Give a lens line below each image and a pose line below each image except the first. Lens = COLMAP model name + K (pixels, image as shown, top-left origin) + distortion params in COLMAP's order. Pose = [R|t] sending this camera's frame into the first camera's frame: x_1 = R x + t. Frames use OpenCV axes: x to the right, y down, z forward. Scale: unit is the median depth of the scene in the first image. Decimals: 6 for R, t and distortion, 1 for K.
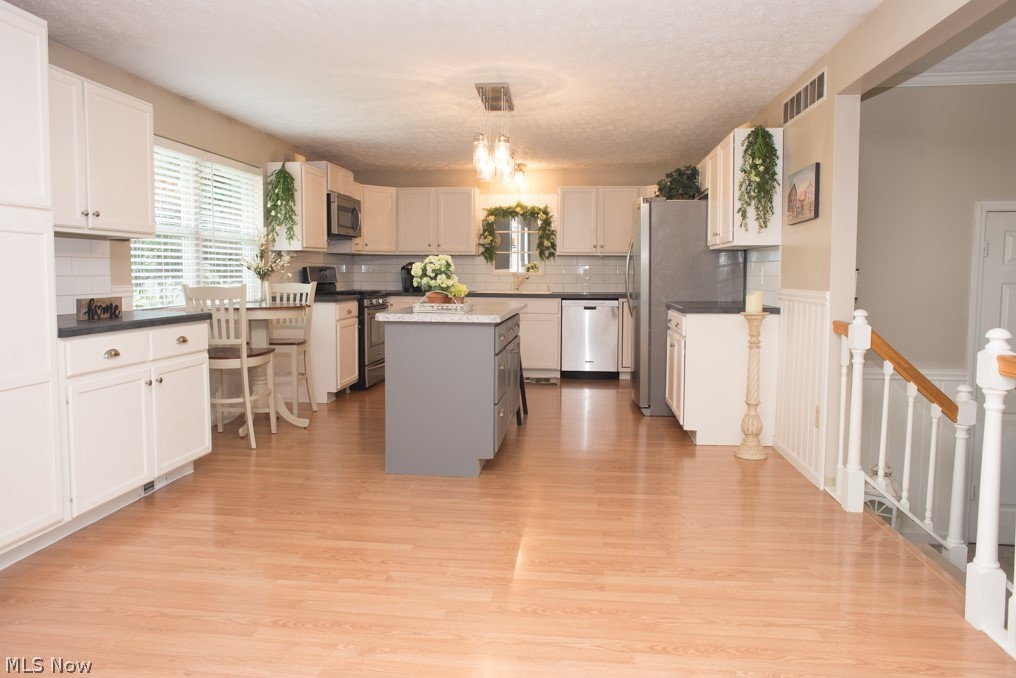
lens RADIAL K [[696.8, 0, 507.8], [0, 696.8, 335.9], [0, 0, 1]] dist [-0.057488, 0.014111]
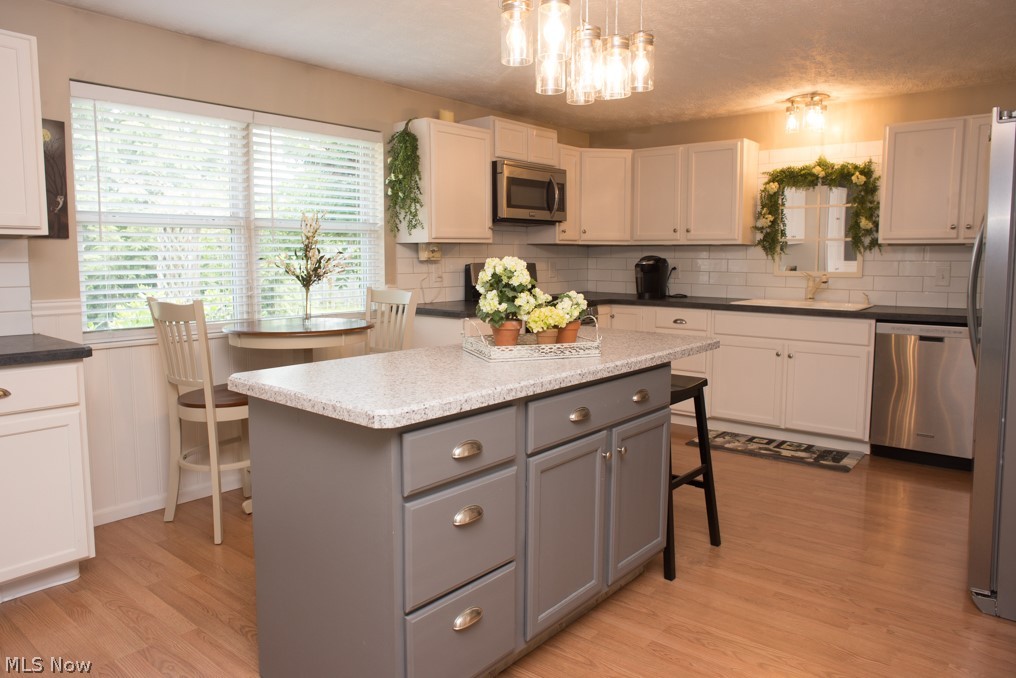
lens RADIAL K [[696.8, 0, 506.8], [0, 696.8, 333.5], [0, 0, 1]] dist [-0.057488, 0.014111]
pose [[0.834634, 0.054861, -0.548066, 0.129423], [-0.046922, 0.998492, 0.028493, -0.042537], [0.548803, 0.001935, 0.835949, 0.349172]]
